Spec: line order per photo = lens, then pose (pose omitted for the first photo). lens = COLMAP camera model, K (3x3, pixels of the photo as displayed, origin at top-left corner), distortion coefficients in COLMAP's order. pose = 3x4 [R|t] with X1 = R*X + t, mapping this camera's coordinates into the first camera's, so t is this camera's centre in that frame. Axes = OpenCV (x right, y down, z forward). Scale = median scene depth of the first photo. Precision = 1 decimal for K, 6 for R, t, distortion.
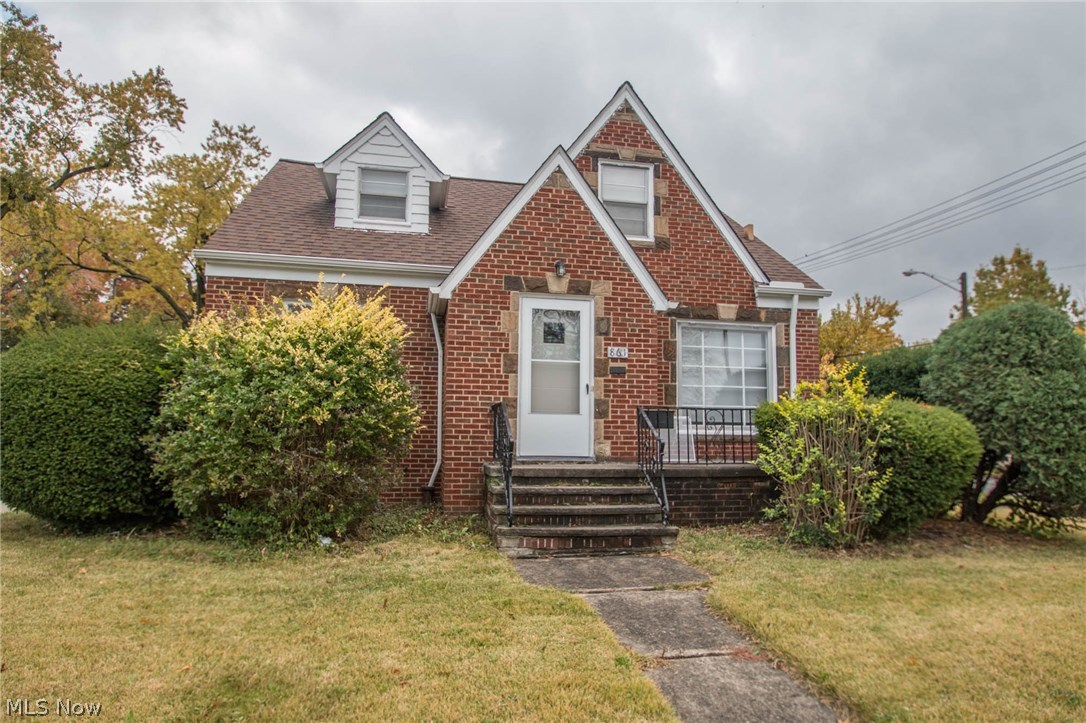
lens RADIAL K [[672.6, 0, 546.8], [0, 672.6, 364.5], [0, 0, 1]] dist [-0.006484, -0.014976]
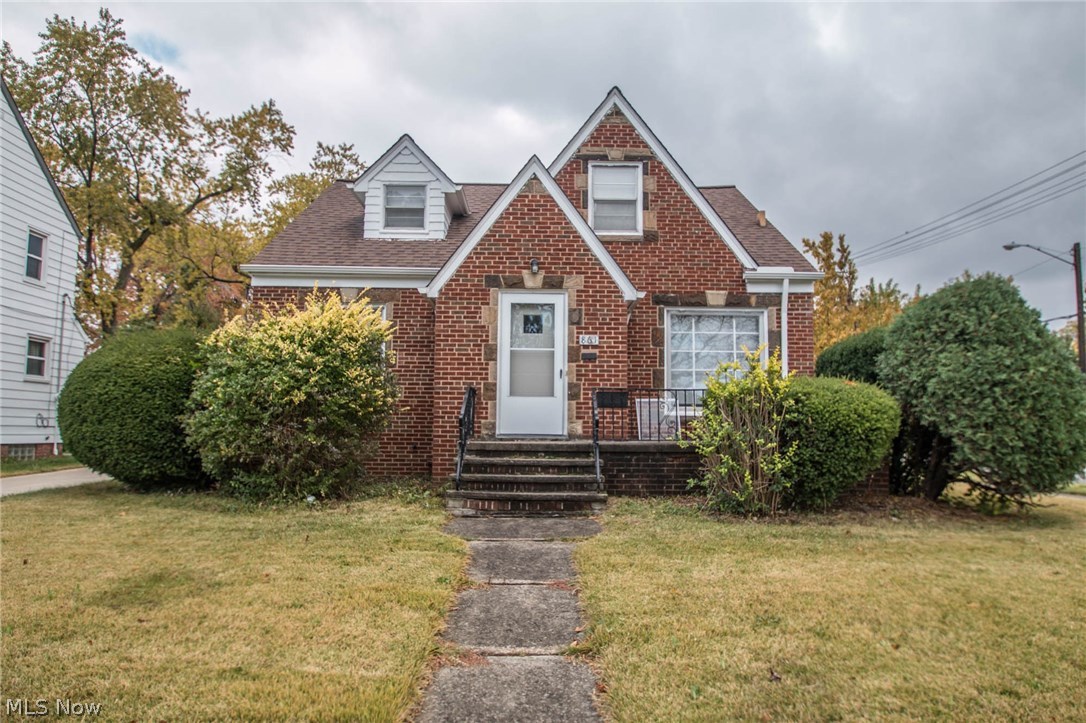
lens RADIAL K [[672.6, 0, 538.6], [0, 672.6, 361.3], [0, 0, 1]] dist [-0.006484, -0.014976]
pose [[0.981112, -0.021584, -0.192234, 0.241148], [0.022816, 0.999731, 0.004195, 0.010709], [0.192091, -0.008502, 0.981340, -0.094880]]
